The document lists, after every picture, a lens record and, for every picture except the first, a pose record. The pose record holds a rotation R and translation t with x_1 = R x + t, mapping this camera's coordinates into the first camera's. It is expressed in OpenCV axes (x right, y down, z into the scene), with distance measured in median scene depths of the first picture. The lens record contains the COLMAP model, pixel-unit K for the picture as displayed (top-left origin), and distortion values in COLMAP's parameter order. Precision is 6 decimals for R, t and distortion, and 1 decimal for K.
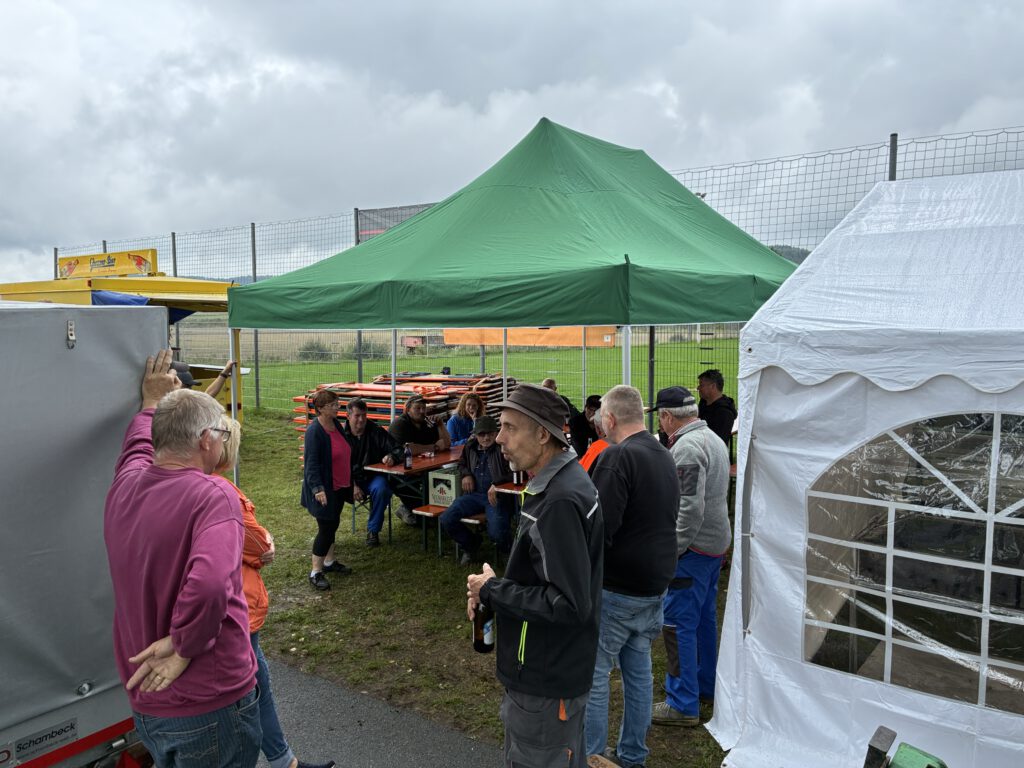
lens RADIAL K [[771.0, 0, 513.0], [0, 771.0, 386.0], [0, 0, 1]] dist [0.053566, -0.066196]
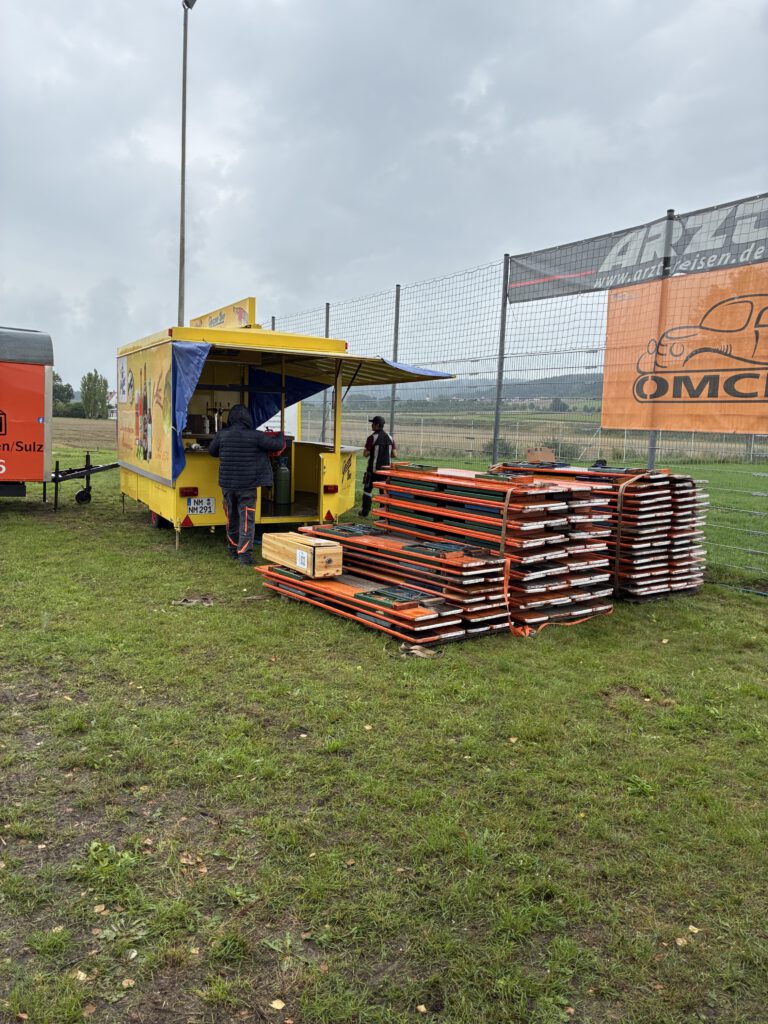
lens RADIAL K [[771.0, 0, 375.8], [0, 771.0, 505.0], [0, 0, 1]] dist [0.053566, -0.066196]
pose [[0.904557, 0.084618, -0.417872, 0.066383], [-0.076011, 0.996412, 0.037231, 0.015299], [0.419523, -0.001915, 0.907743, 0.520218]]
